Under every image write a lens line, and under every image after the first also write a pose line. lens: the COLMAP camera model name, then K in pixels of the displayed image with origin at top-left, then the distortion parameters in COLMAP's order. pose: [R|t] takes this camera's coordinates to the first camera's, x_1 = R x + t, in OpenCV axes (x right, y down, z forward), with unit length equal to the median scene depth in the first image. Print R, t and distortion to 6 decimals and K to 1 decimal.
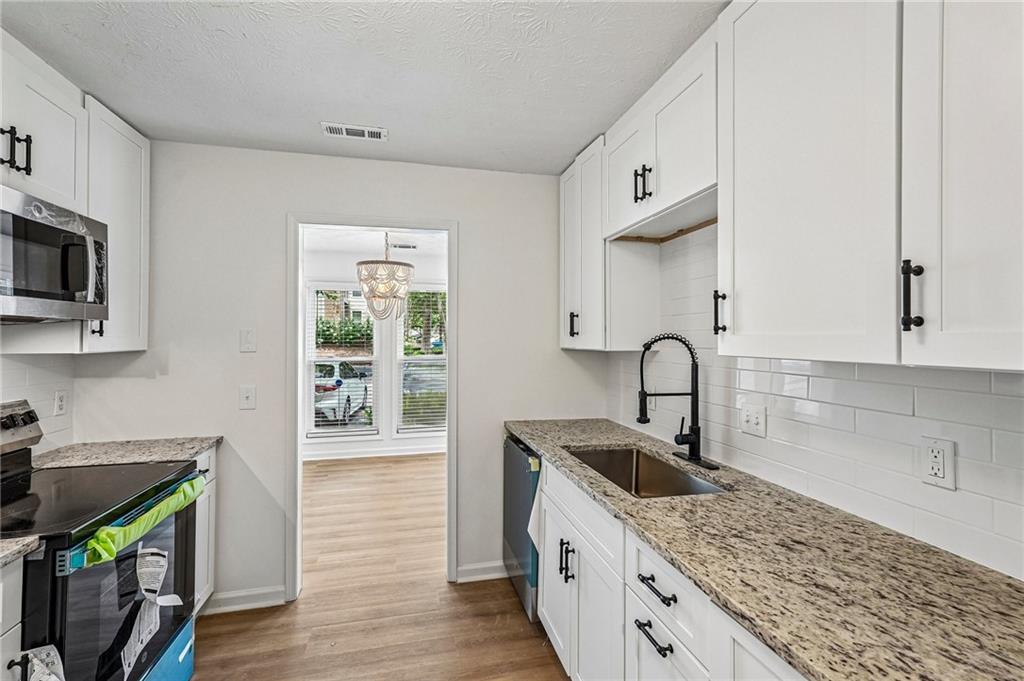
lens RADIAL K [[461.1, 0, 510.6], [0, 461.1, 342.4], [0, 0, 1]] dist [-0.008415, 0.011494]
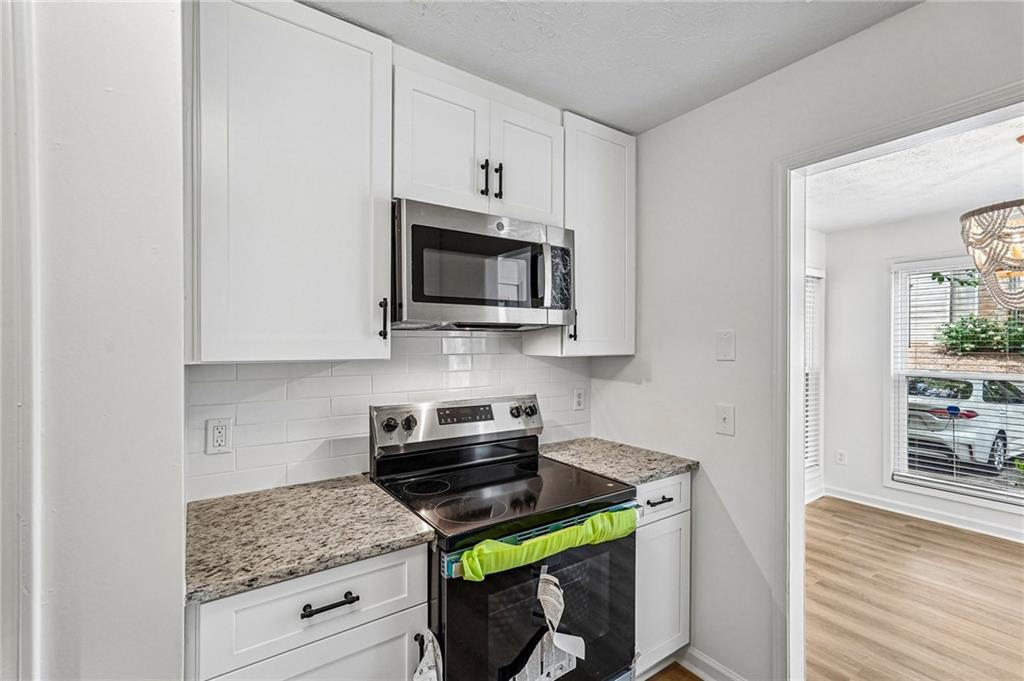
lens RADIAL K [[461.1, 0, 510.6], [0, 461.1, 342.4], [0, 0, 1]] dist [-0.008415, 0.011494]
pose [[0.374168, -0.002349, -0.927358, 0.010671], [-0.008083, 0.999951, -0.005794, -0.001193], [0.927326, 0.009664, 0.374131, 0.393436]]
